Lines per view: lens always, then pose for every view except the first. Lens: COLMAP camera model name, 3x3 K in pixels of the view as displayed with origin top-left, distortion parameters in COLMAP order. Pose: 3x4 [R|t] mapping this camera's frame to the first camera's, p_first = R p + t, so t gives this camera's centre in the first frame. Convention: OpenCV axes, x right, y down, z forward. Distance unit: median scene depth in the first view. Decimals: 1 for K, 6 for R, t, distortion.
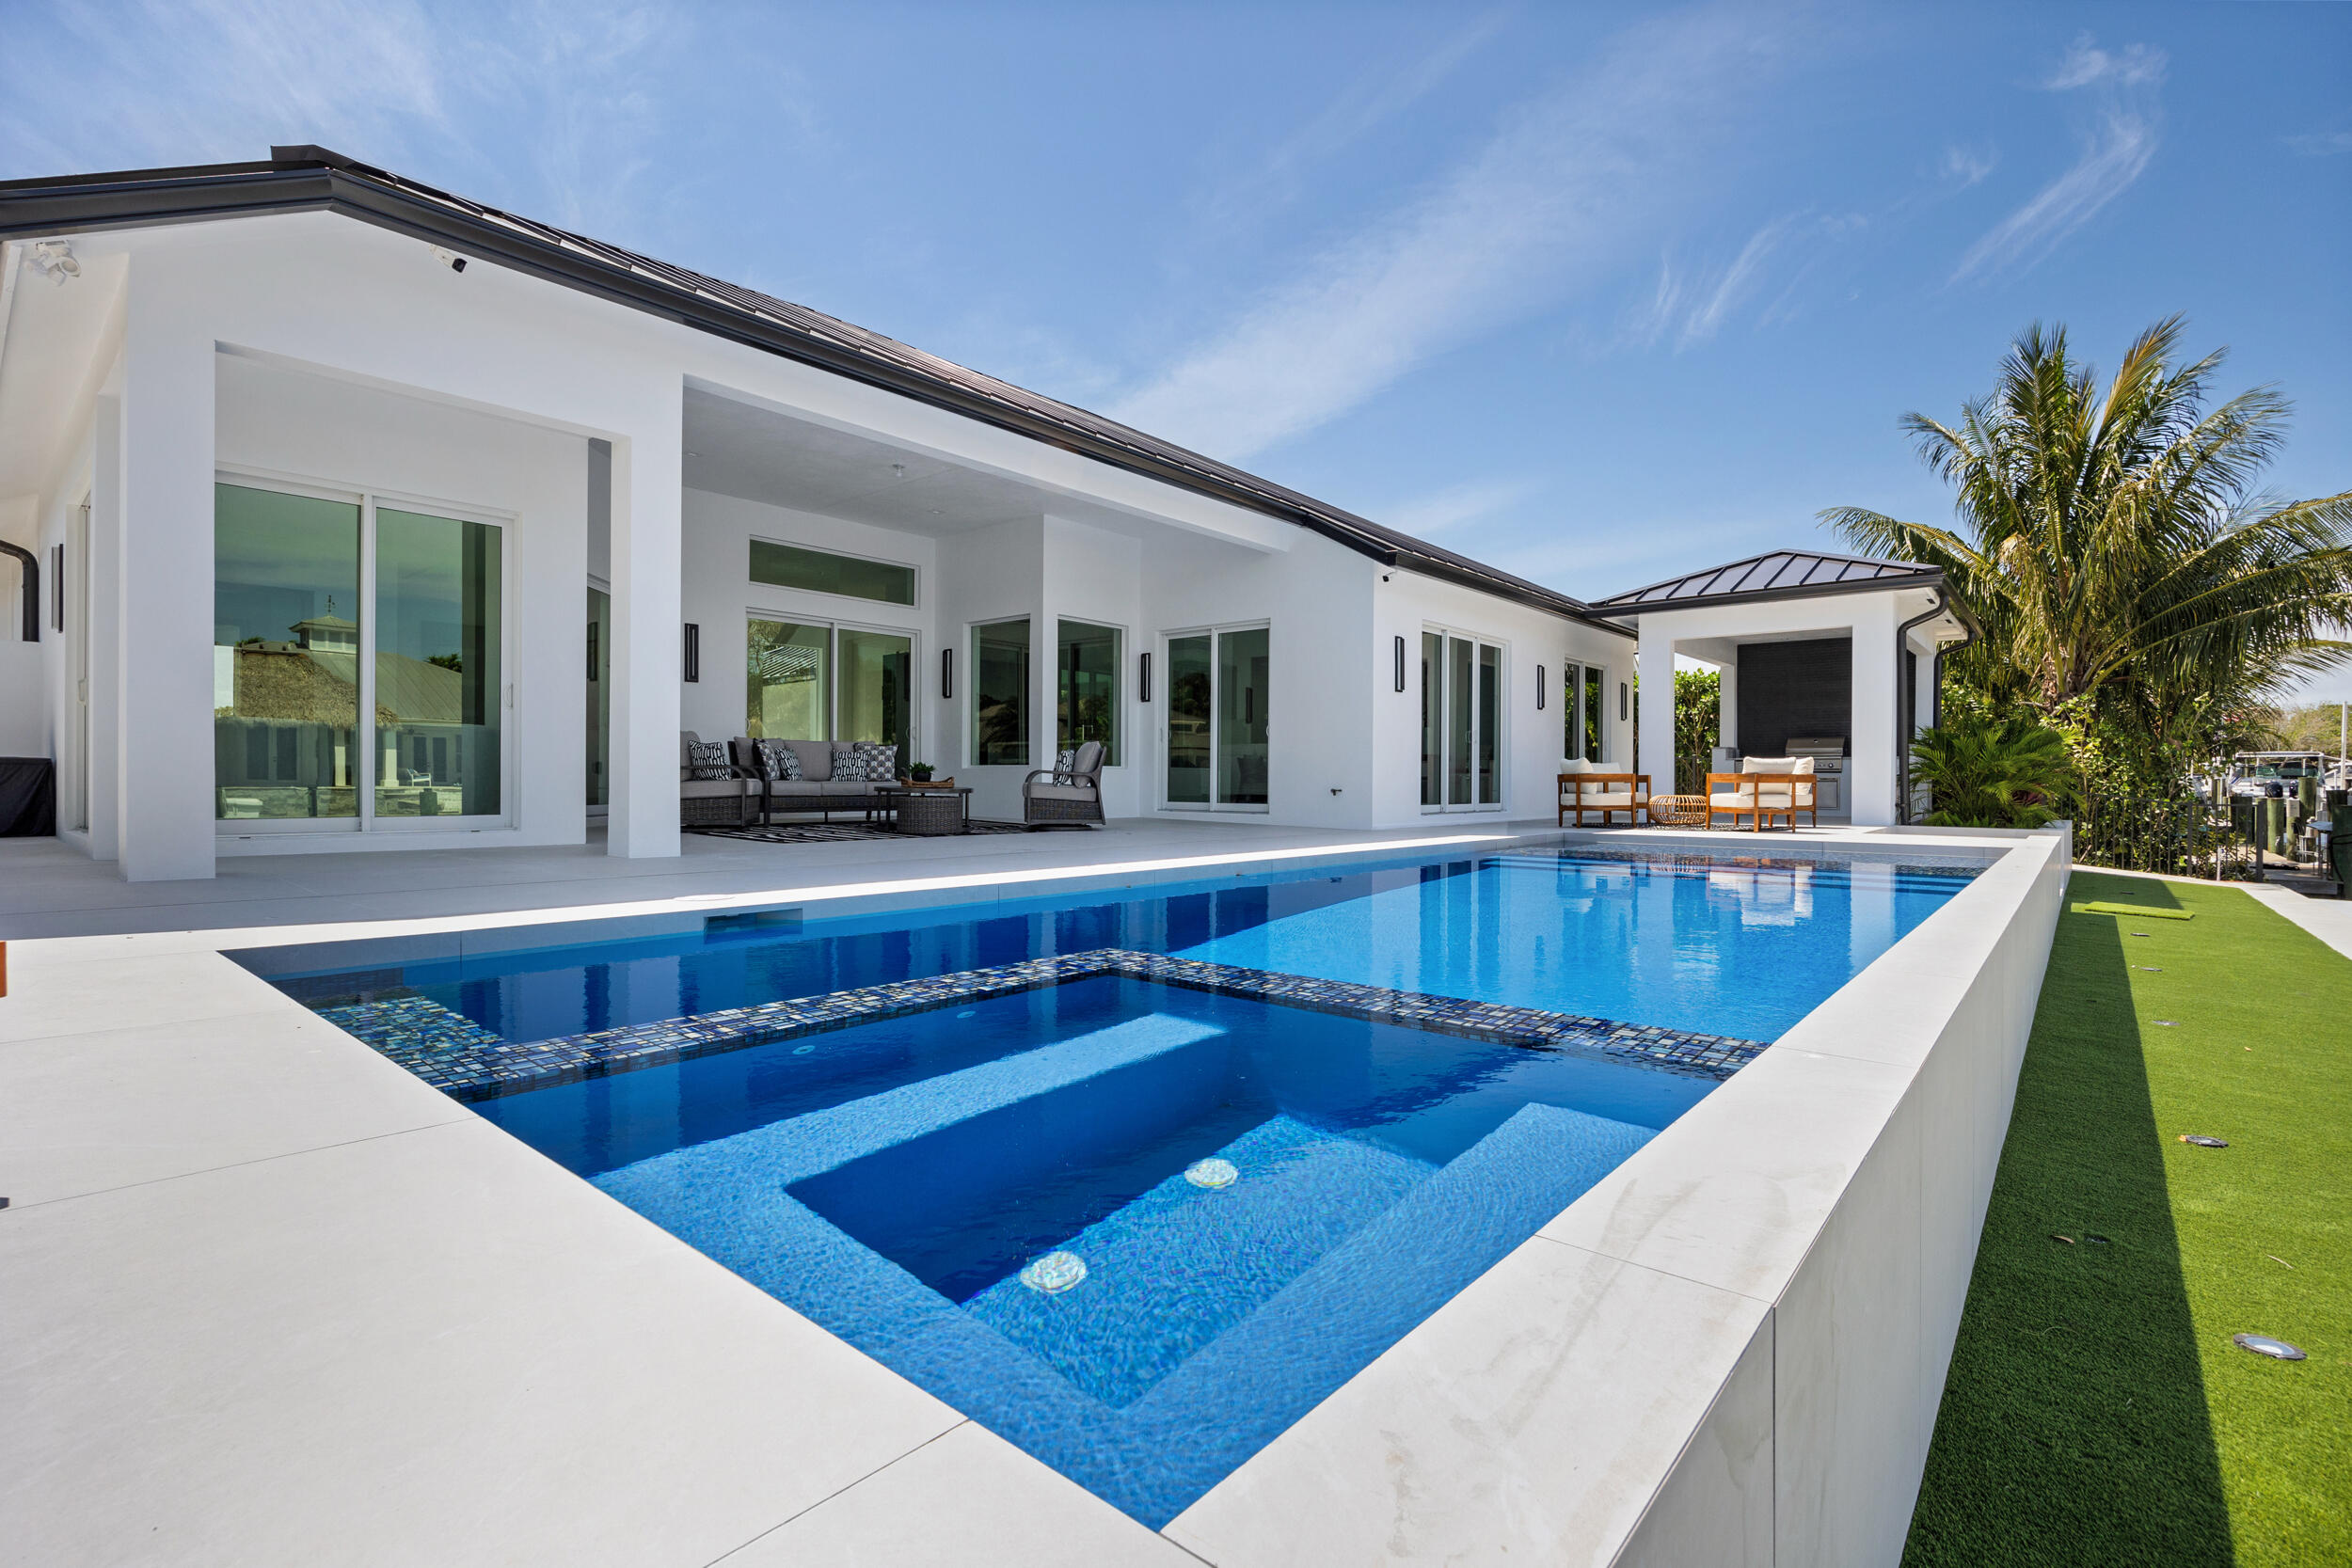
lens RADIAL K [[1092.2, 0, 1176.0], [0, 1092.2, 784.0], [0, 0, 1]] dist [0.000044, 0.000004]
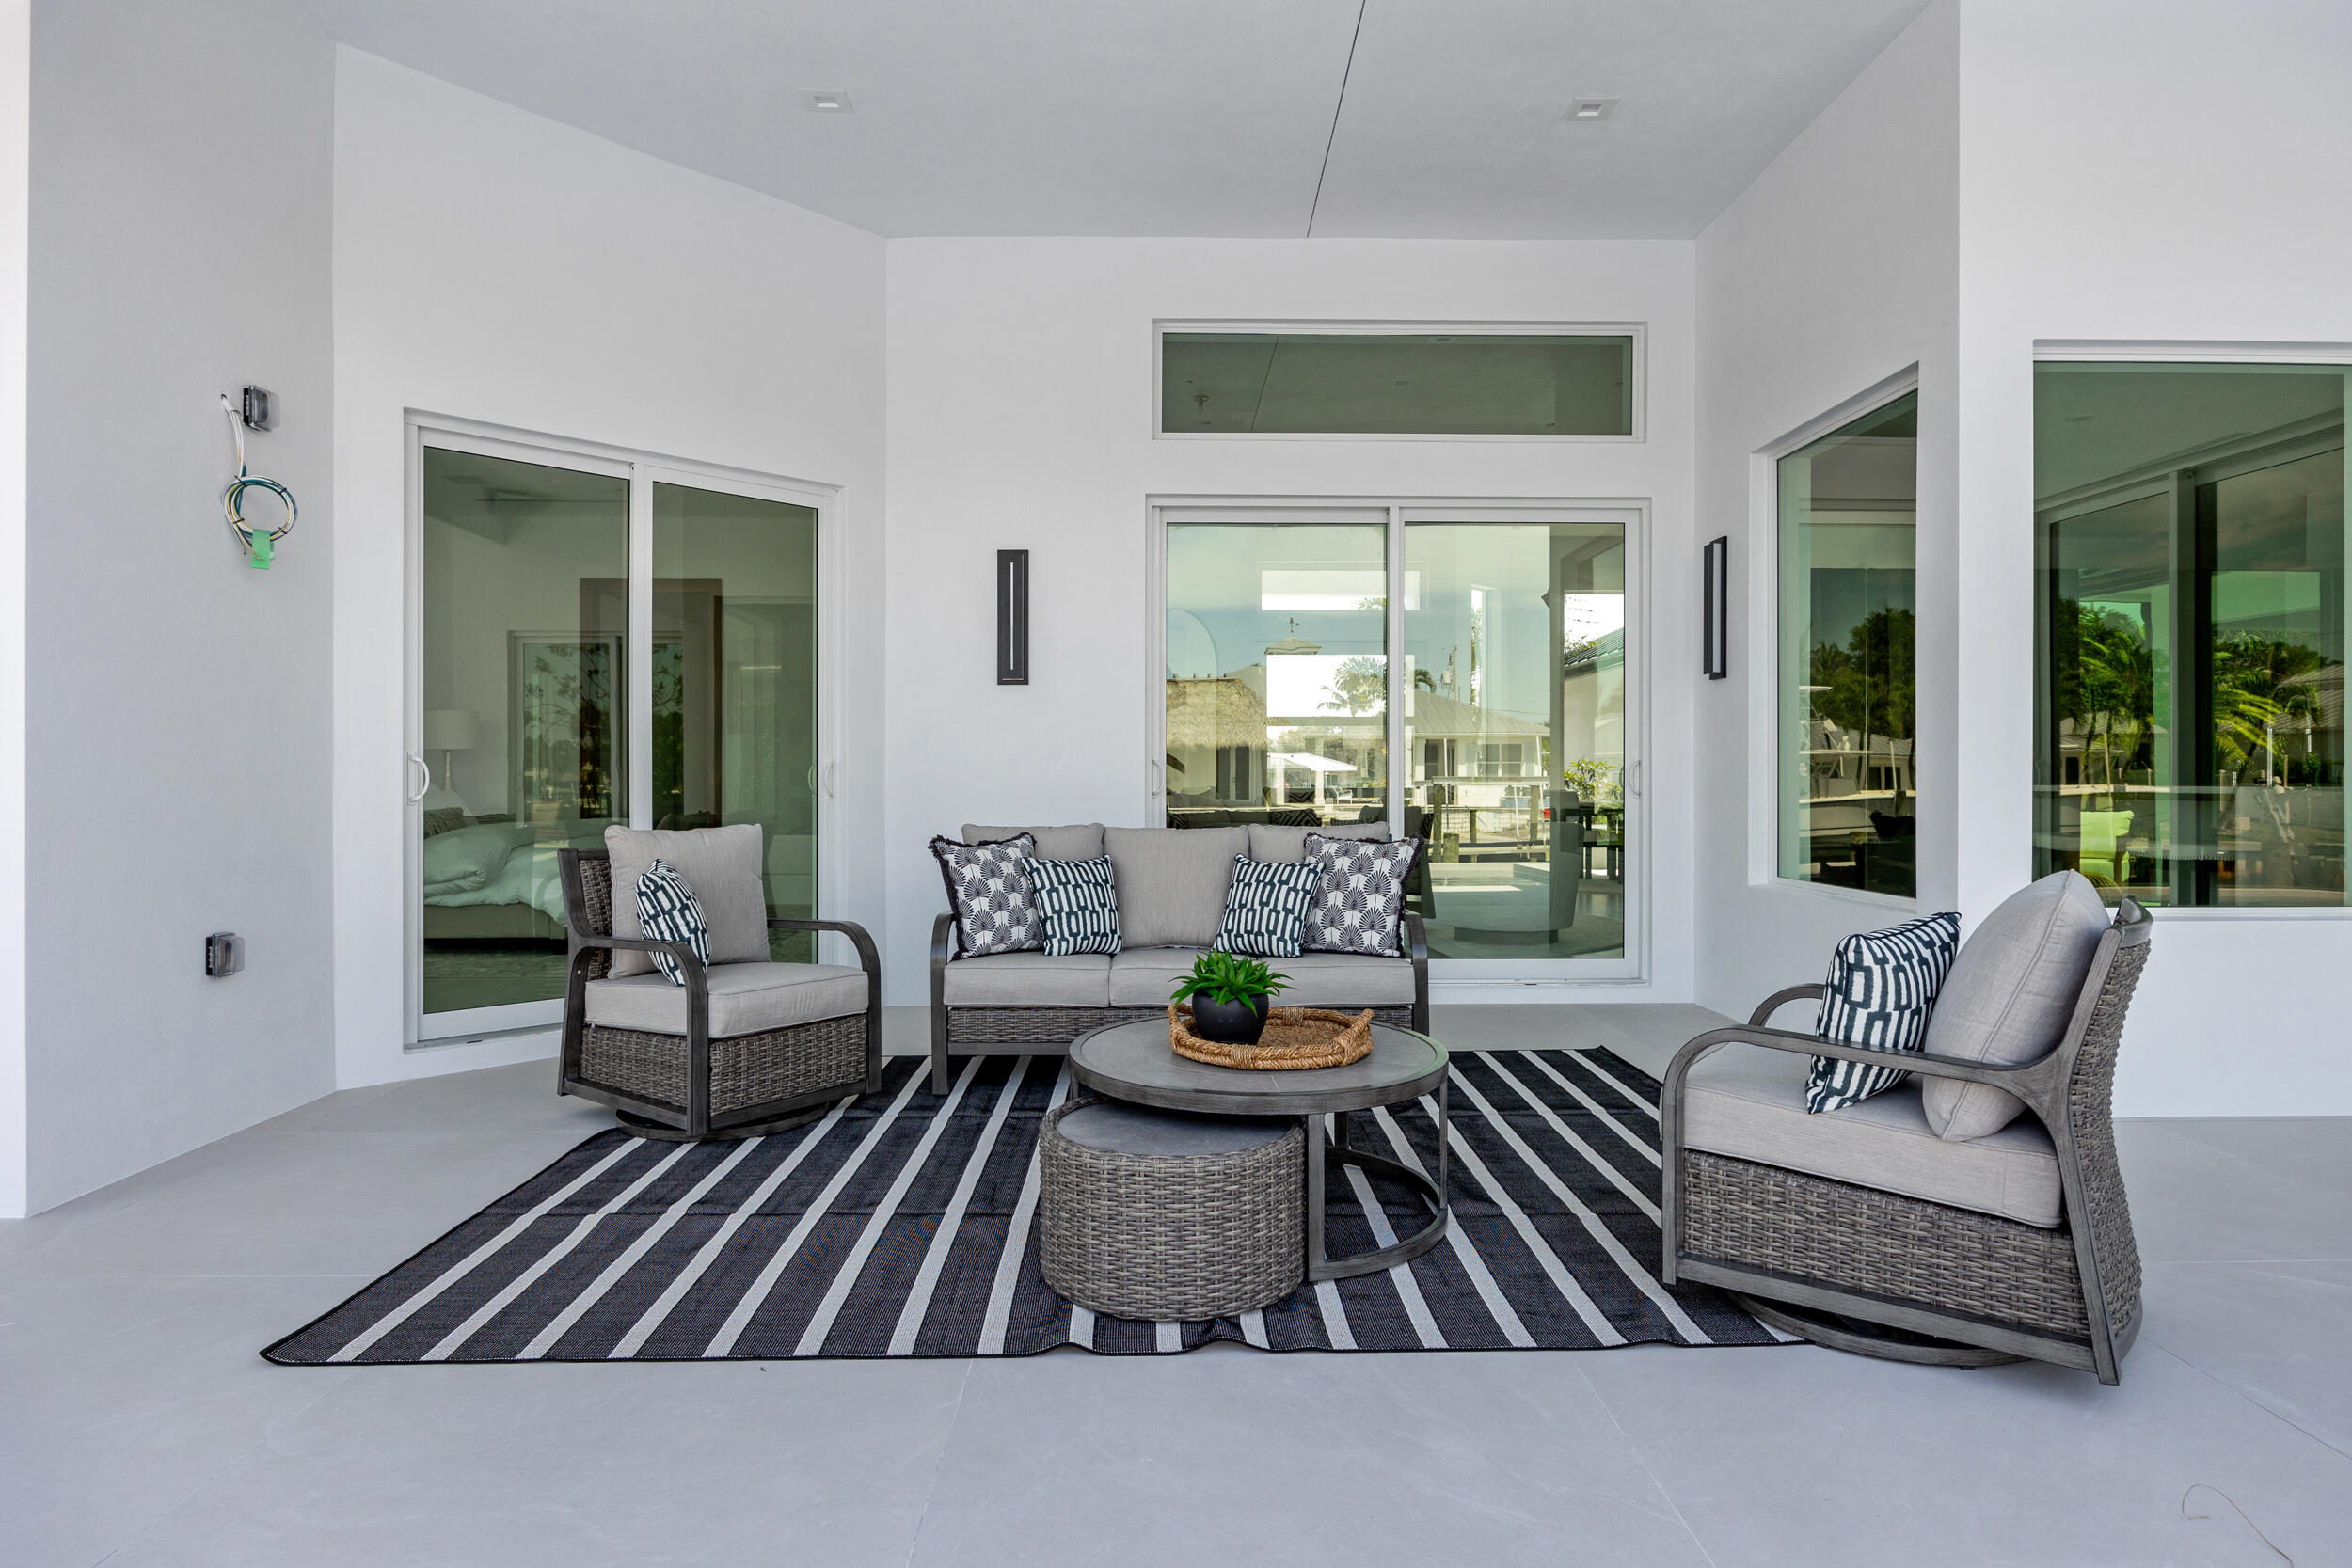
lens RADIAL K [[1349.5, 0, 1178.0], [0, 1349.5, 779.7], [0, 0, 1]] dist [-0.003605, -0.001015]
pose [[0.657967, 0.004046, -0.753036, 0.001328], [-0.002758, 0.999992, 0.002963, -0.055782], [0.753041, 0.000128, 0.657973, 0.690930]]
